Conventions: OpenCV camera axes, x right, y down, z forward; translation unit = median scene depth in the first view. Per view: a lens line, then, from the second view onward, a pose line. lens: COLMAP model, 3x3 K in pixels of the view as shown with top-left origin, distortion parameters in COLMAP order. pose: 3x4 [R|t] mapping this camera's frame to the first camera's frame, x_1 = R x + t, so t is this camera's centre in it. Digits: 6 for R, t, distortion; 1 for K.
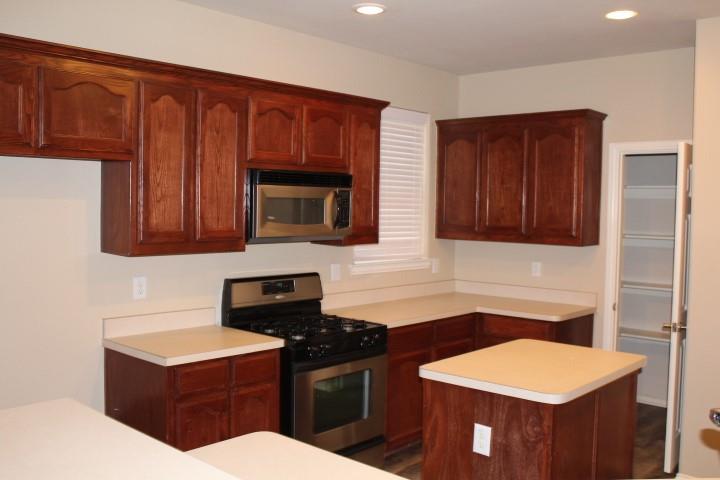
lens RADIAL K [[686.9, 0, 365.6], [0, 686.9, 238.2], [0, 0, 1]] dist [-0.143100, 0.145497]
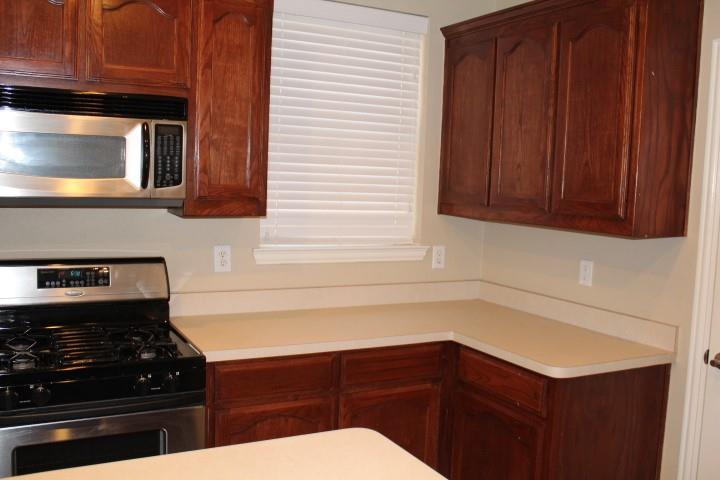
lens RADIAL K [[686.9, 0, 365.6], [0, 686.9, 238.2], [0, 0, 1]] dist [-0.143100, 0.145497]
pose [[0.940262, 0.048905, -0.336922, 0.334809], [-0.037739, 0.998502, 0.039614, -0.000230], [0.338355, -0.024532, 0.940699, 0.494832]]
